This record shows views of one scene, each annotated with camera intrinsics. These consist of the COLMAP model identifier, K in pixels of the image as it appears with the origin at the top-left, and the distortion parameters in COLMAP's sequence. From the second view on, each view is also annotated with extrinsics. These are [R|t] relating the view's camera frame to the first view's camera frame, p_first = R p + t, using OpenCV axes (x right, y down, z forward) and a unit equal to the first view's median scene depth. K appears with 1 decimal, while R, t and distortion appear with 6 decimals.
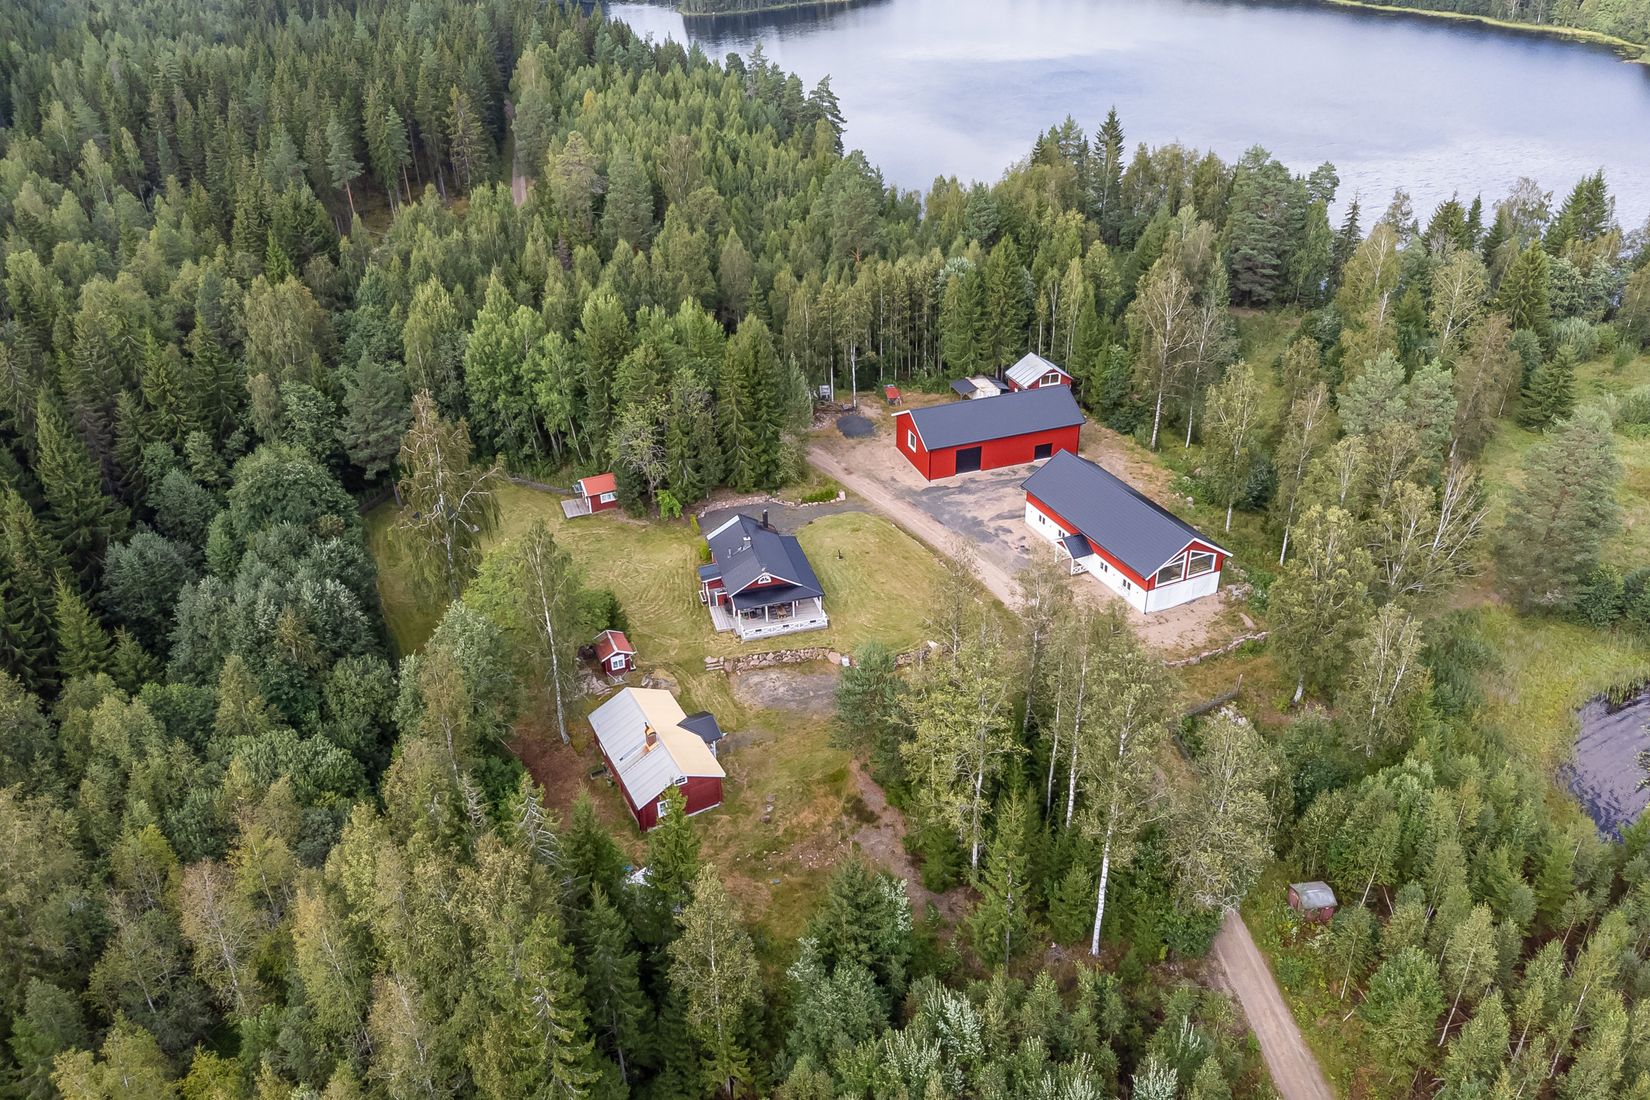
lens RADIAL K [[1552.0, 0, 851.4], [0, 1552.0, 551.1], [0, 0, 1]] dist [0.004139, 0.007290]
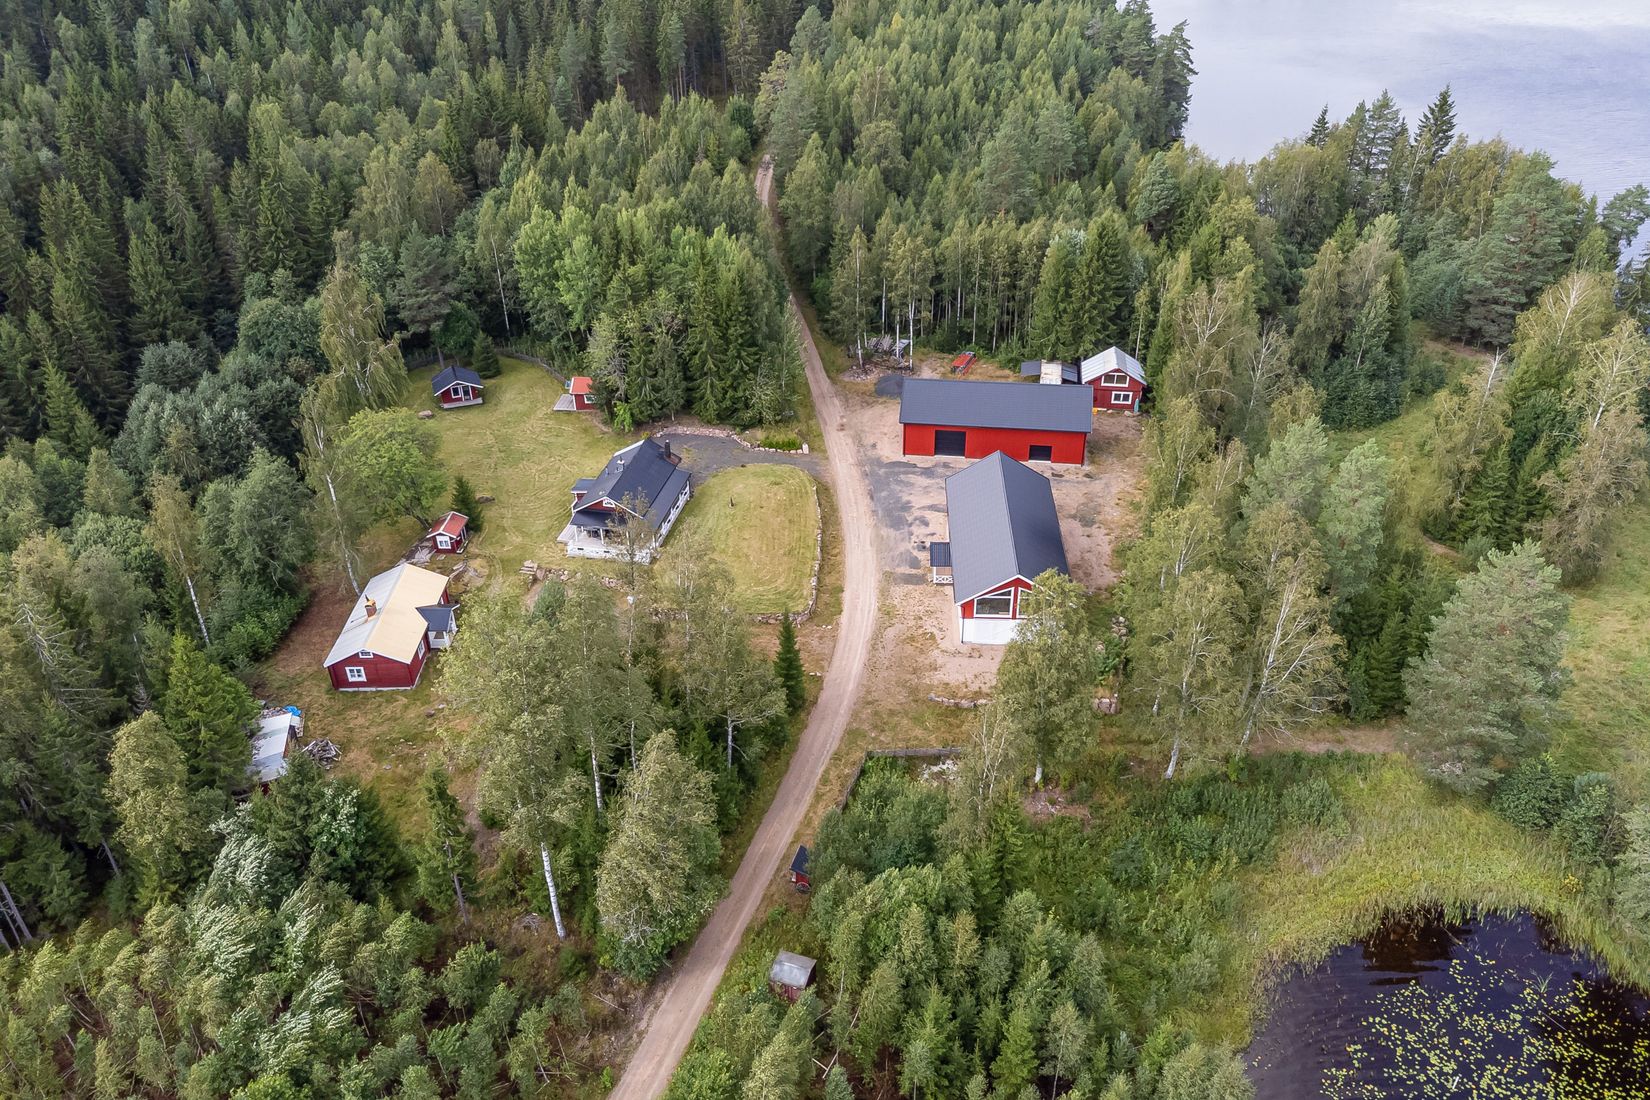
lens RADIAL K [[1552.0, 0, 851.4], [0, 1552.0, 551.1], [0, 0, 1]] dist [0.004139, 0.007290]
pose [[0.842136, 0.250370, -0.477620, 0.502934], [-0.227622, 0.967956, 0.106065, -0.083920], [0.488871, 0.019395, 0.872141, 0.166718]]
